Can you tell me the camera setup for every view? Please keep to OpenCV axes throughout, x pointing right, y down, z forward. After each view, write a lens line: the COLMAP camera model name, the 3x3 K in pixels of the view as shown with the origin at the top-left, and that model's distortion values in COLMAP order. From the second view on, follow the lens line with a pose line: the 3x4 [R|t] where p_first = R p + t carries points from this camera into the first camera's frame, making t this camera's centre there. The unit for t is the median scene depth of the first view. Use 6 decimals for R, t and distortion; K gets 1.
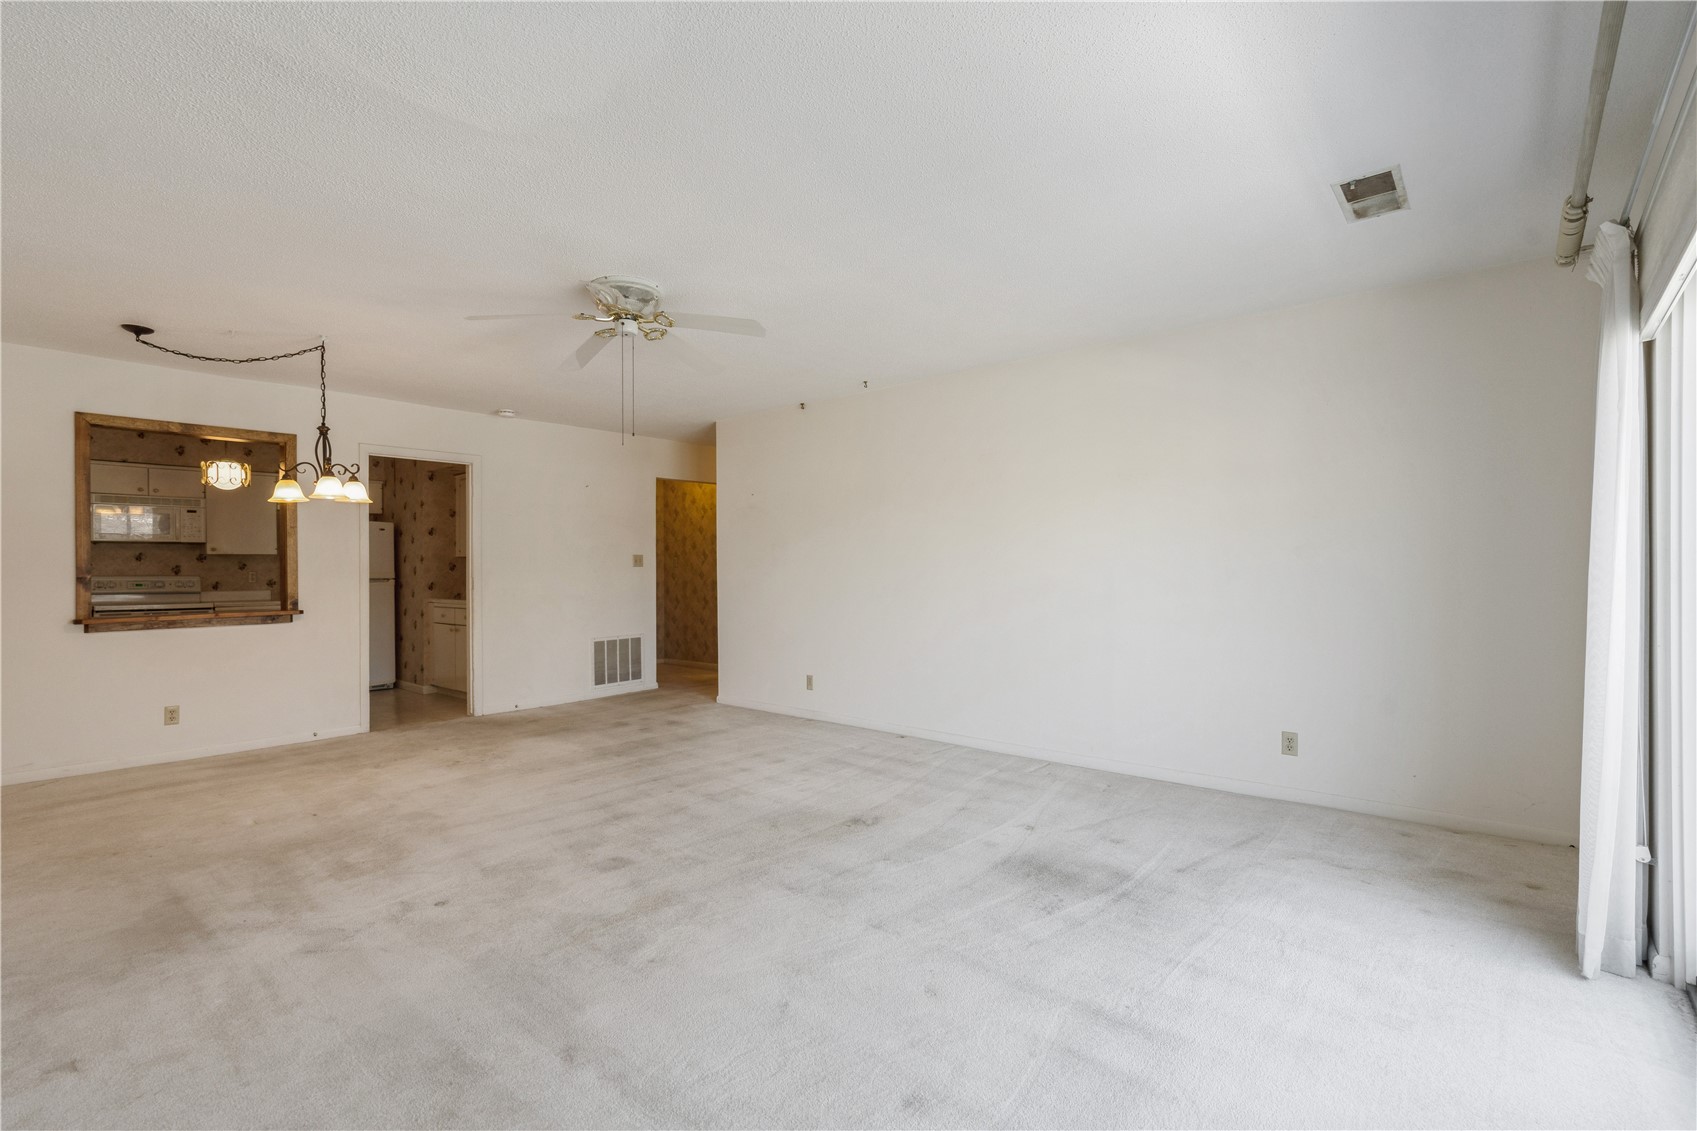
lens RADIAL K [[764.3, 0, 848.5], [0, 764.3, 565.5], [0, 0, 1]] dist [0.000421, -0.000068]
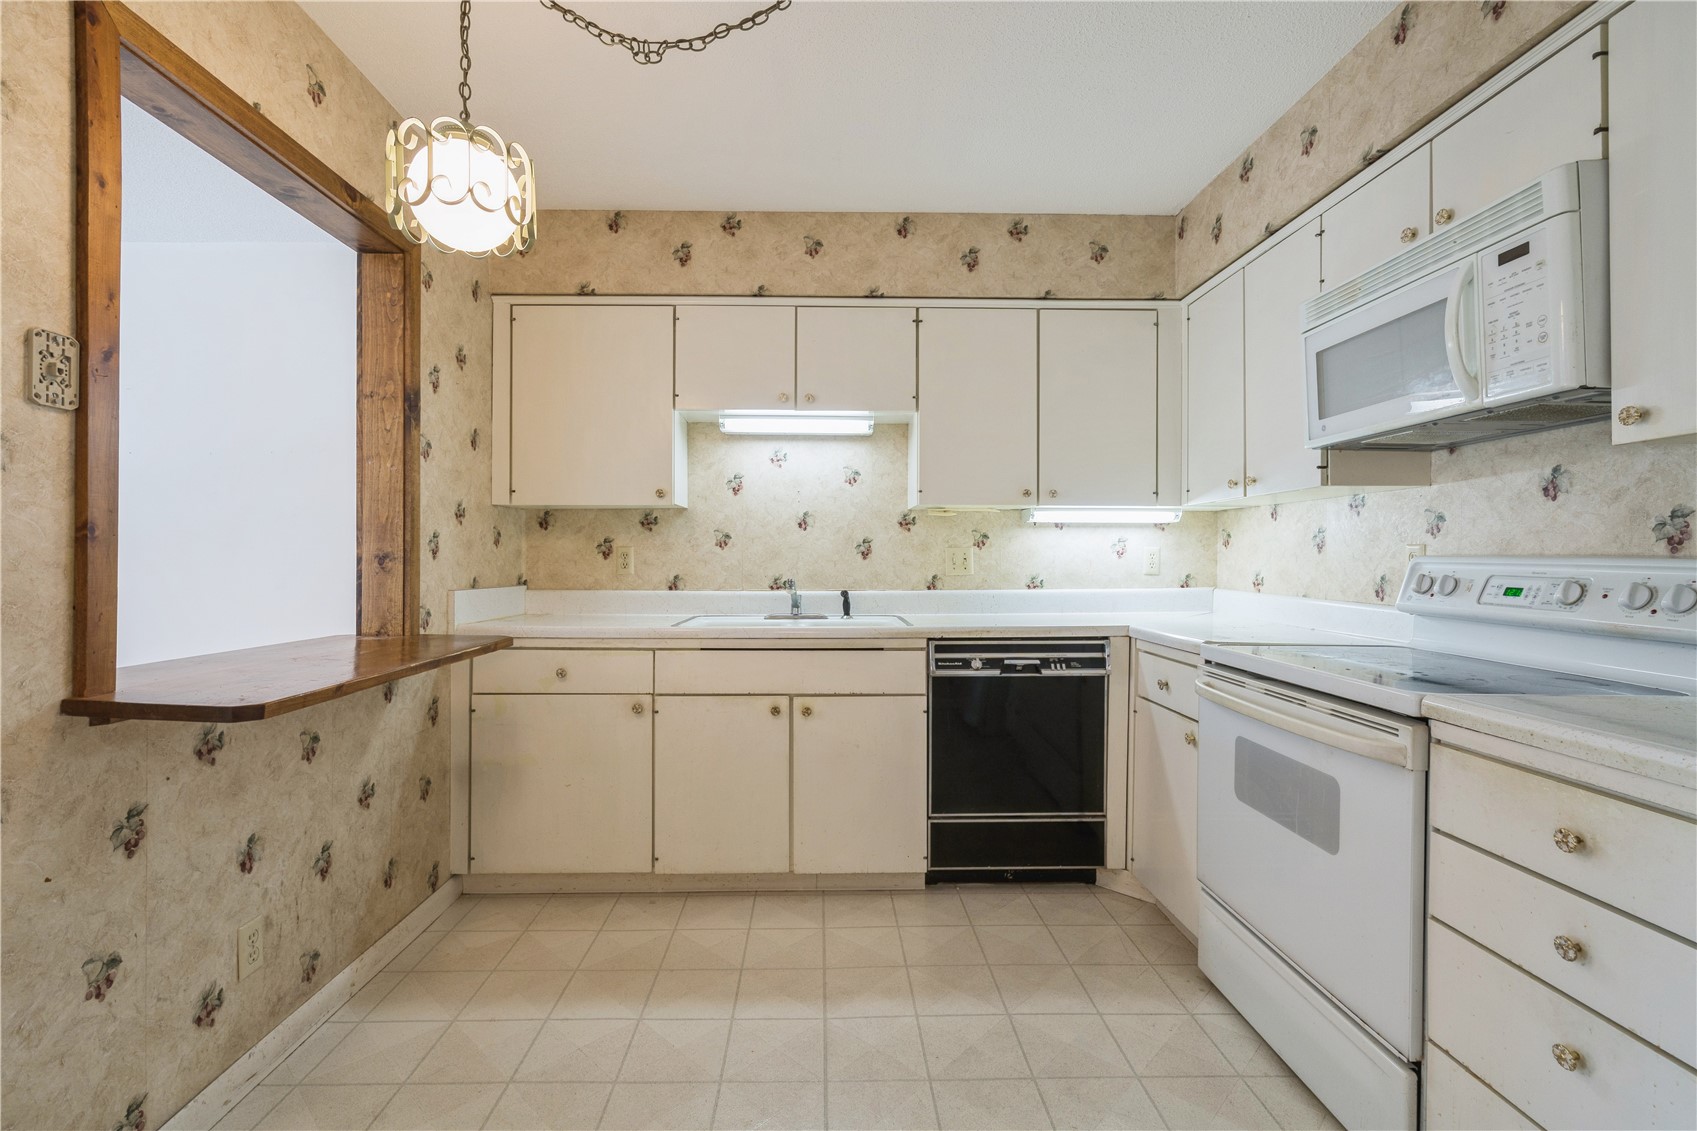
lens RADIAL K [[769.9, 0, 842.9], [0, 769.9, 556.0], [0, 0, 1]] dist [-0.001947, 0.000511]
pose [[-0.737885, 0.006369, -0.674897, -0.560415], [0.006752, 0.999975, 0.002054, 0.010923], [0.674893, -0.003041, -0.737909, 1.001453]]
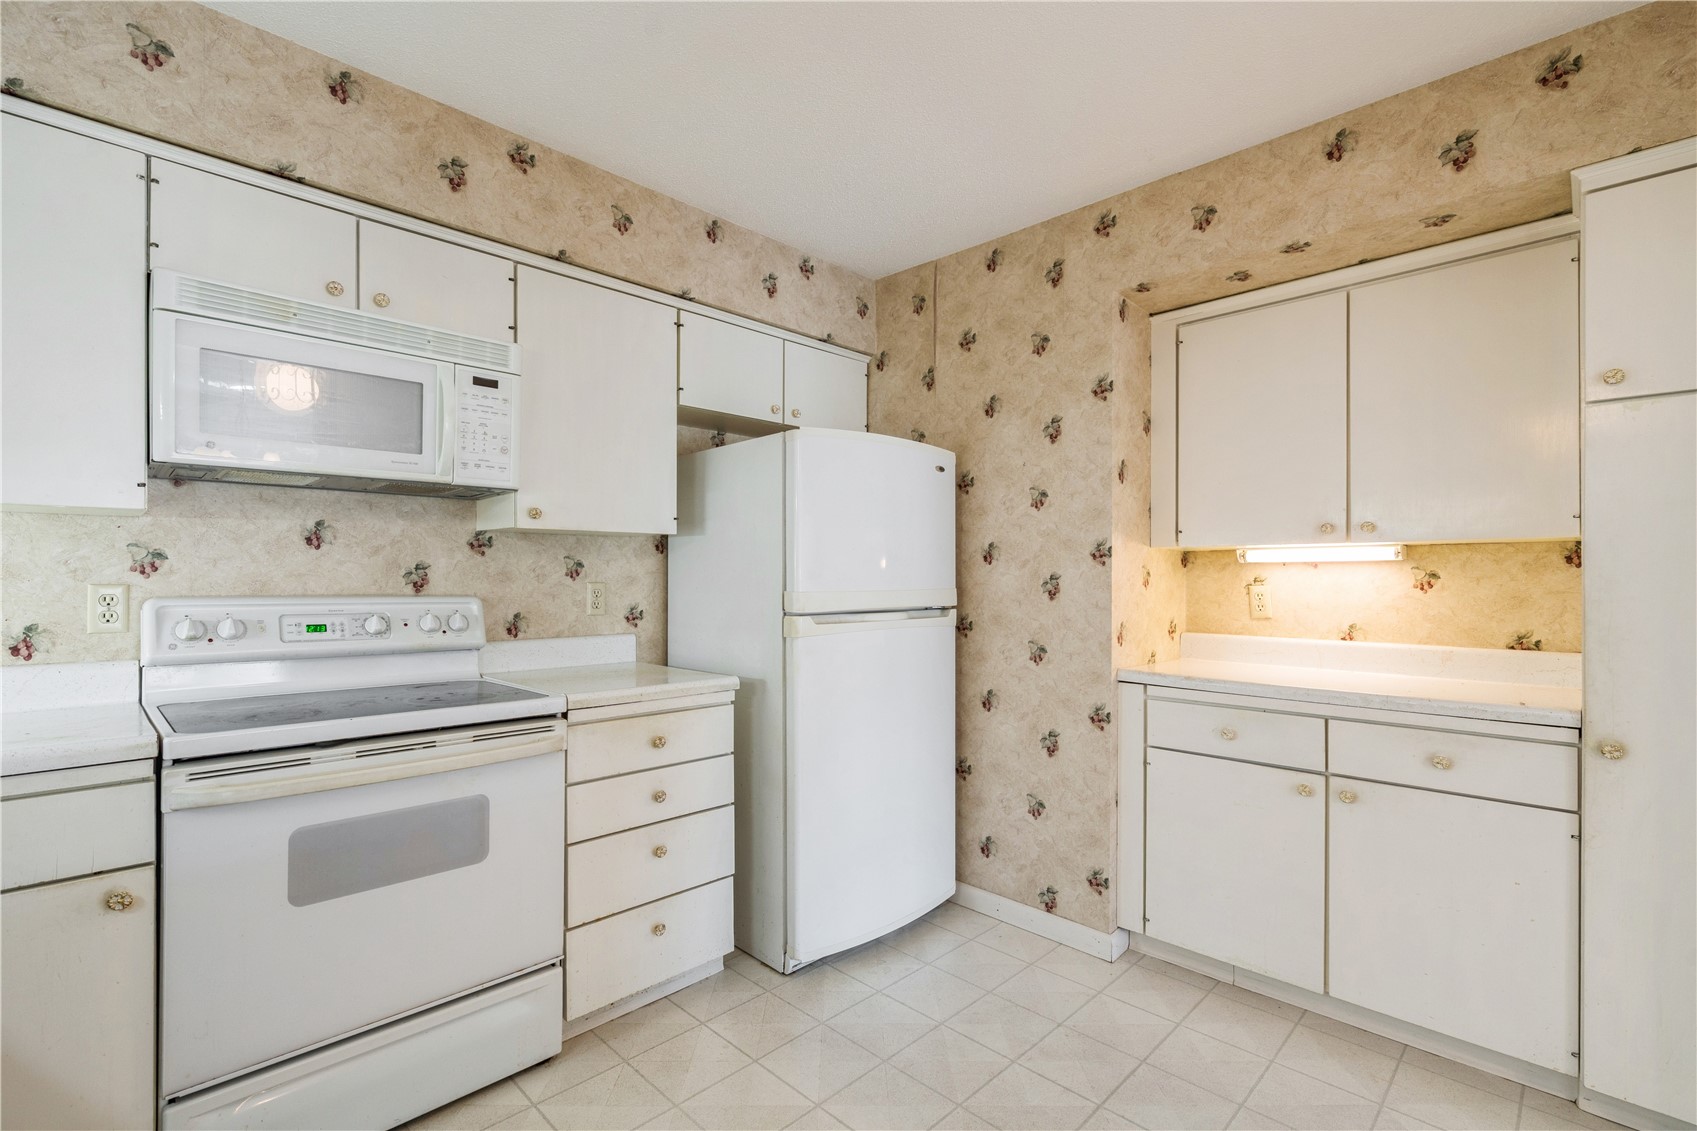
lens RADIAL K [[766.2, 0, 848.3], [0, 766.2, 575.6], [0, 0, 1]] dist [0.001042, 0.000633]
pose [[0.997548, 0.011548, -0.069032, -0.676270], [-0.011431, 0.999932, 0.002085, 0.002097], [0.069051, -0.001290, 0.997612, 0.690843]]
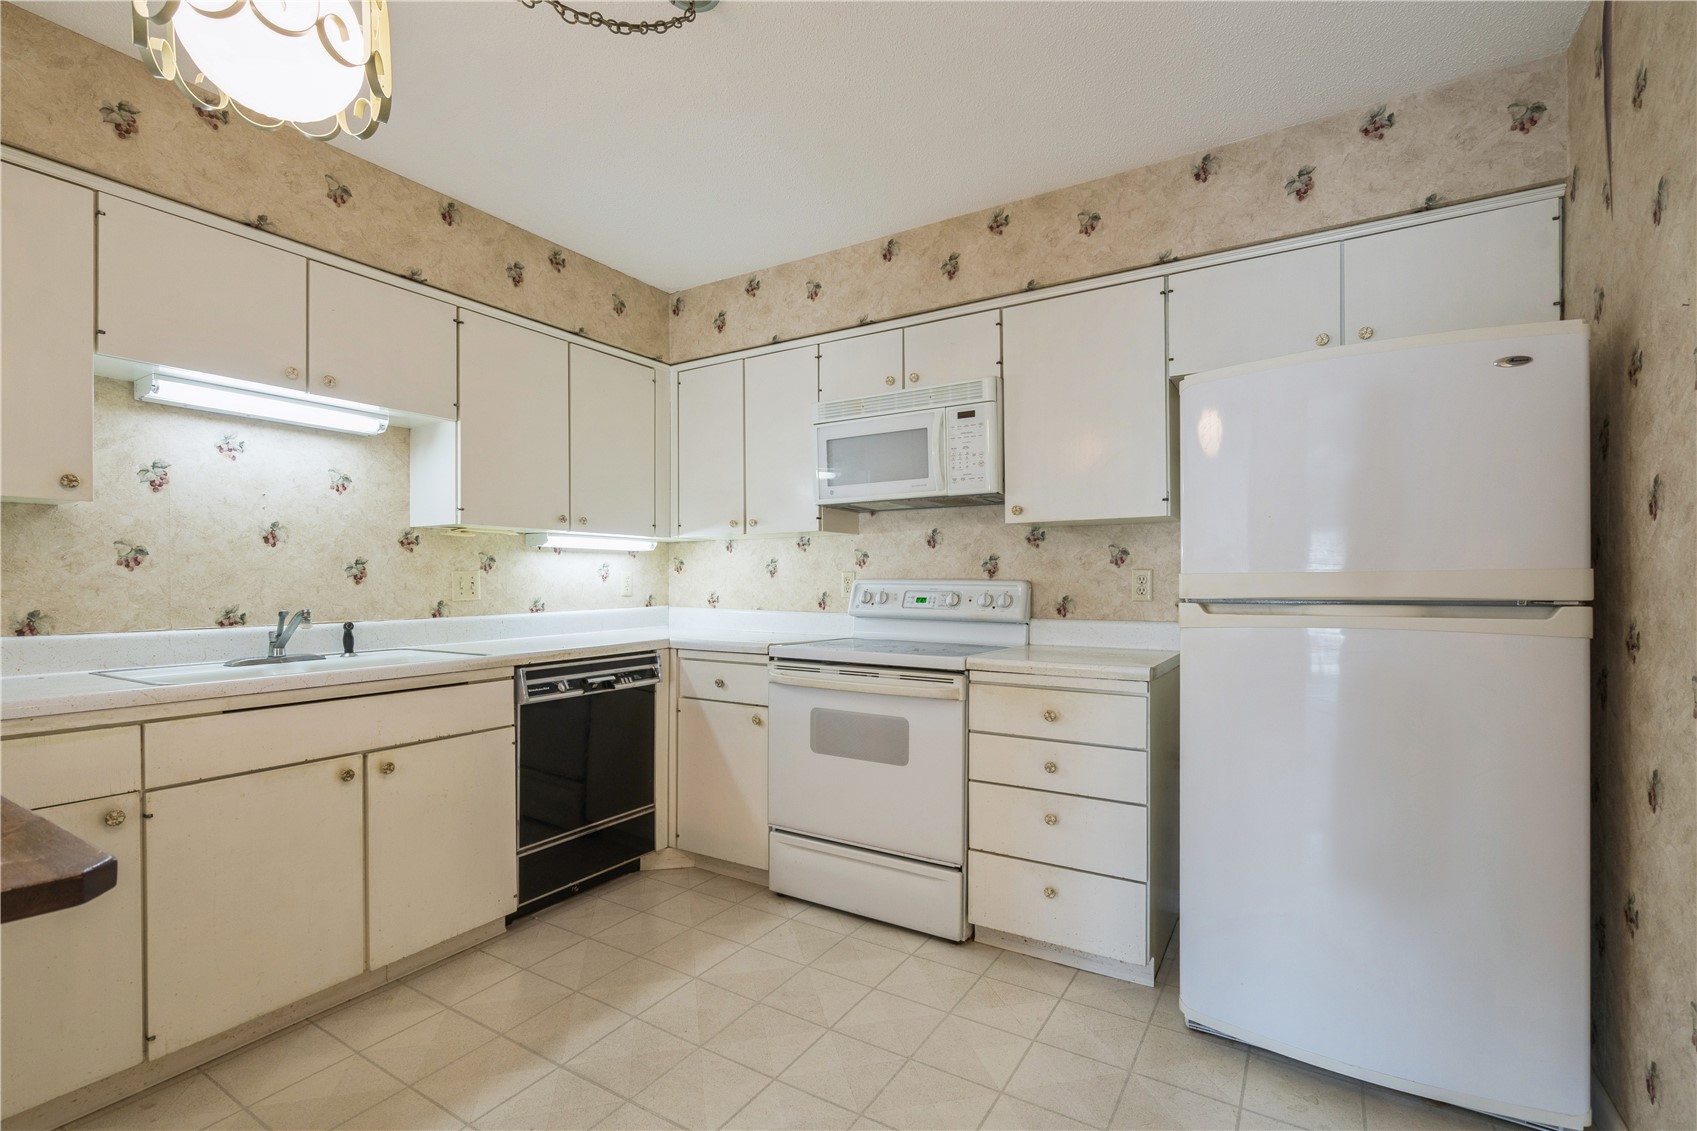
lens RADIAL K [[761.1, 0, 849.9], [0, 761.1, 581.4], [0, 0, 1]] dist [-0.000070, 0.000465]
pose [[0.162840, 0.009027, -0.986611, -0.471800], [0.003051, 0.999949, 0.009653, 0.009794], [0.986648, -0.004582, 0.162804, 0.852409]]
